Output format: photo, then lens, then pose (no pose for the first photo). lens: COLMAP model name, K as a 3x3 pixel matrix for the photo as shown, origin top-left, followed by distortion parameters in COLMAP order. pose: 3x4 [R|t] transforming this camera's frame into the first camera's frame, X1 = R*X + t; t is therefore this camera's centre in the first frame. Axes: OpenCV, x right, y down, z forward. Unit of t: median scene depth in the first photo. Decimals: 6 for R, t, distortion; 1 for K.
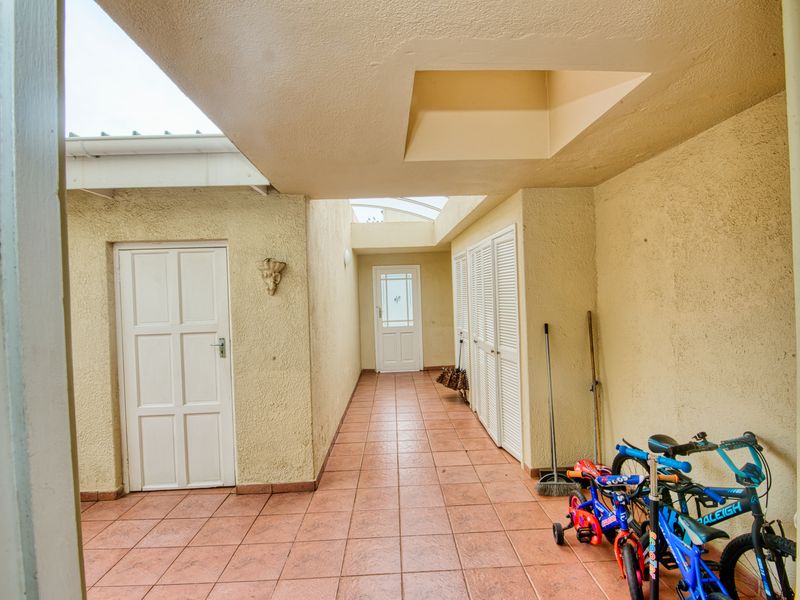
lens RADIAL K [[386.9, 0, 401.3], [0, 386.9, 297.9], [0, 0, 1]] dist [-0.017758, -0.002493]
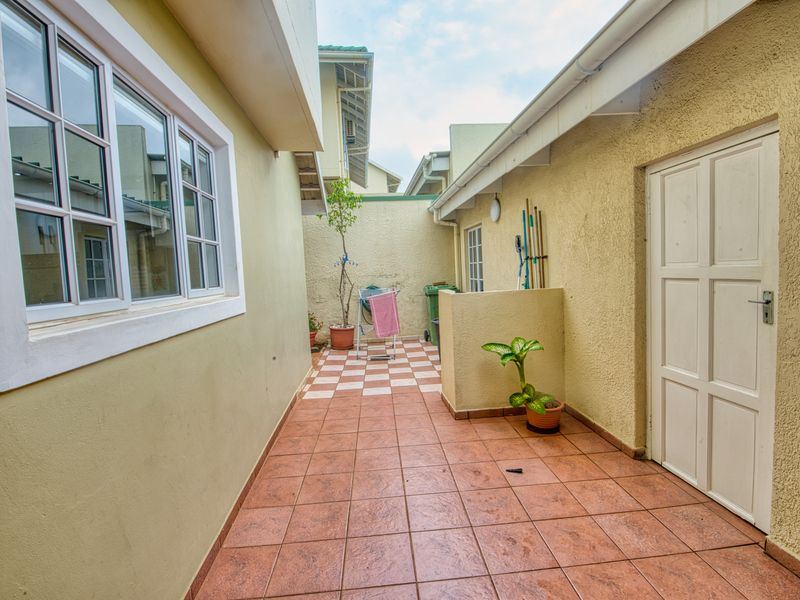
lens RADIAL K [[386.9, 0, 400.3], [0, 386.9, 298.8], [0, 0, 1]] dist [-0.017758, -0.002493]
pose [[0.058641, 0.106350, -0.992598, 0.078776], [0.041241, 0.993202, 0.108851, 0.029329], [0.997427, -0.047319, 0.053856, 0.406833]]
